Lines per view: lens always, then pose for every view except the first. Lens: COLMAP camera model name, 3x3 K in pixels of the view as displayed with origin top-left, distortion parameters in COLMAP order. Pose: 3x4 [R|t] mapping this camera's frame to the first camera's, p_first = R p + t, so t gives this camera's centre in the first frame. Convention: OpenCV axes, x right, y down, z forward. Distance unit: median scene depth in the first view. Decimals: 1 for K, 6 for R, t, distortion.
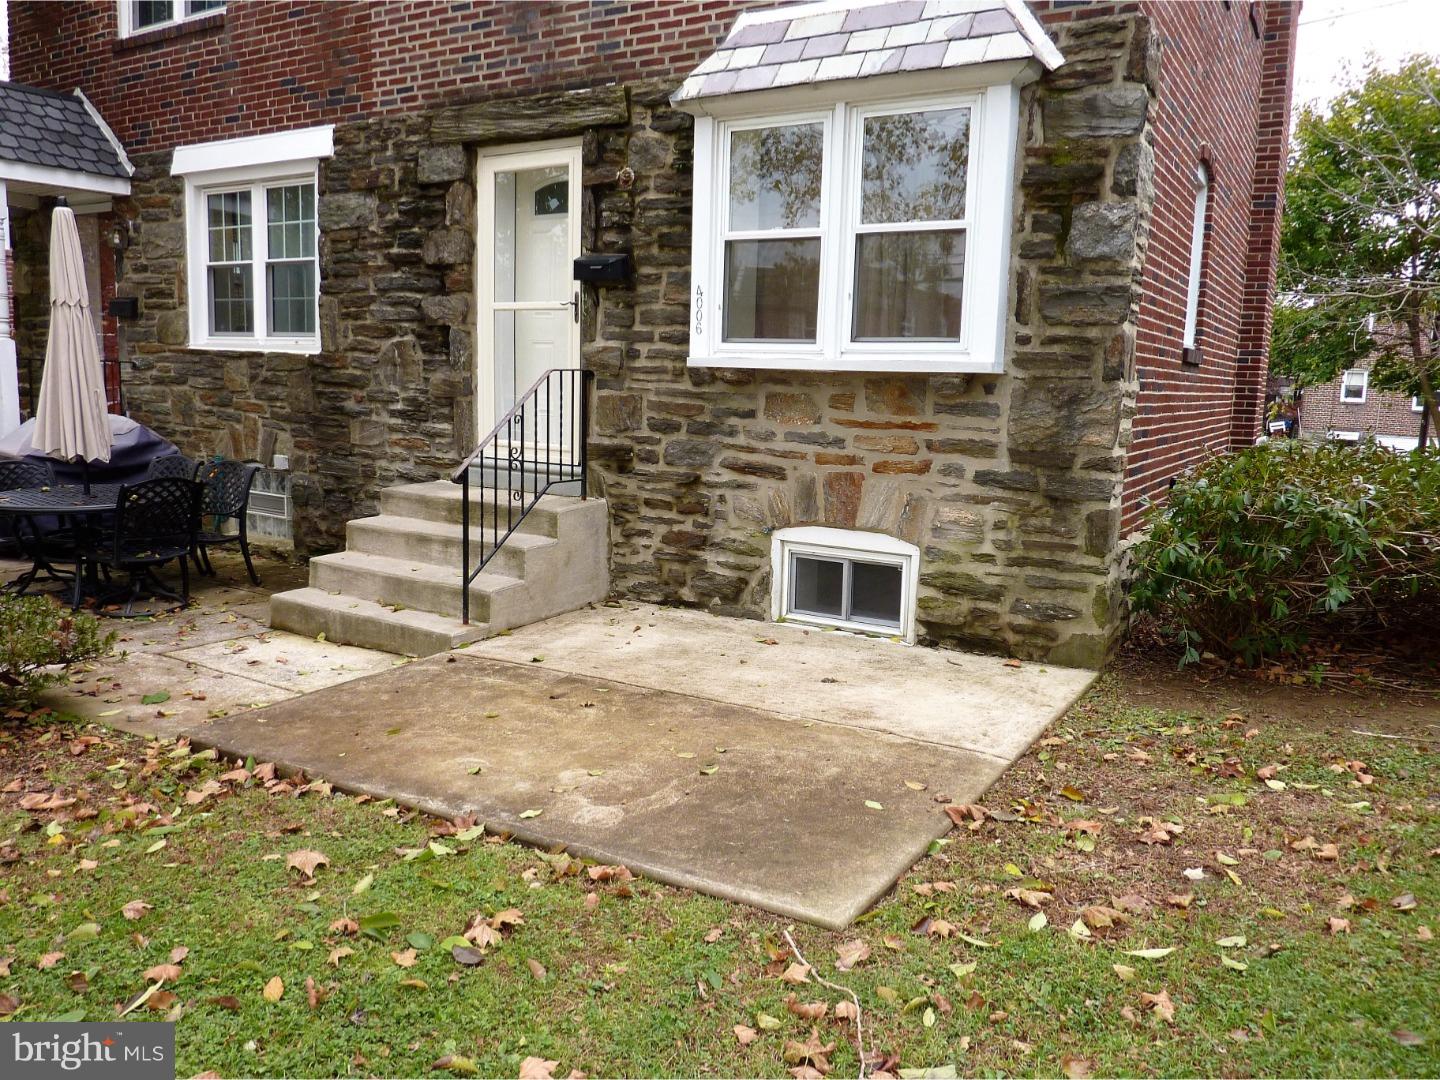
lens RADIAL K [[1082.5, 0, 720.0], [0, 1082.5, 540.0], [0, 0, 1]] dist [0.010611, -0.056653]
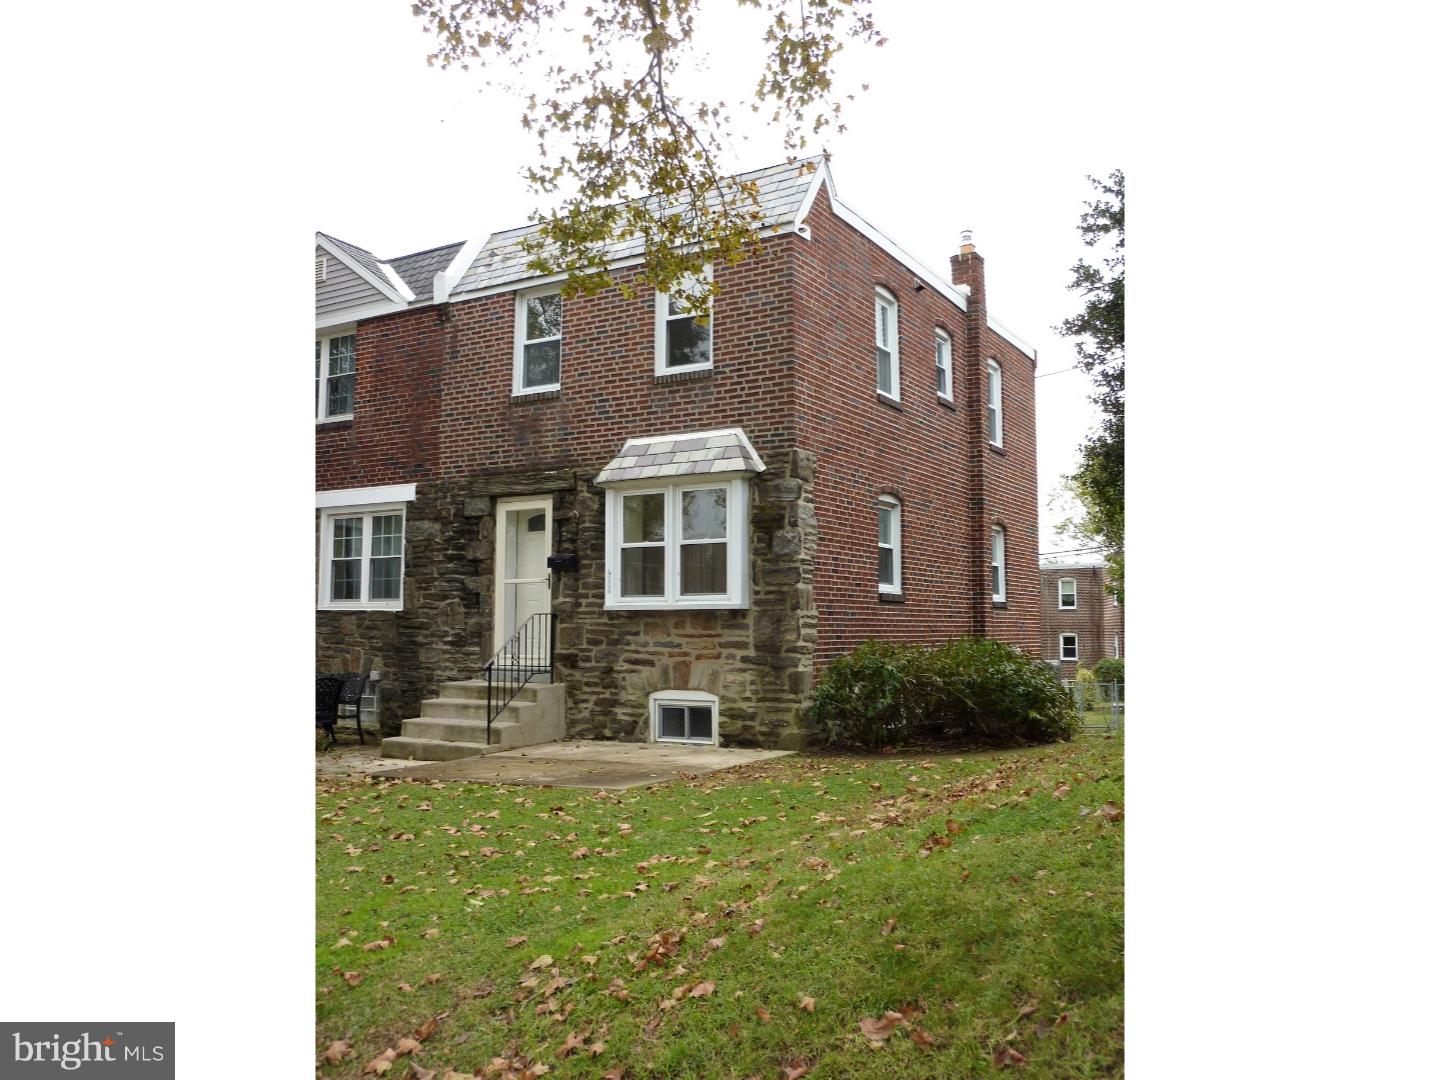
lens RADIAL K [[1115.6, 0, 720.0], [0, 1115.6, 540.0], [0, 0, 1]] dist [0.045975, -0.225722]
pose [[0.999566, -0.029300, -0.002966, 0.178249], [0.027866, 0.973584, -0.226622, 0.168970], [0.009527, 0.226441, 0.973978, -0.934604]]
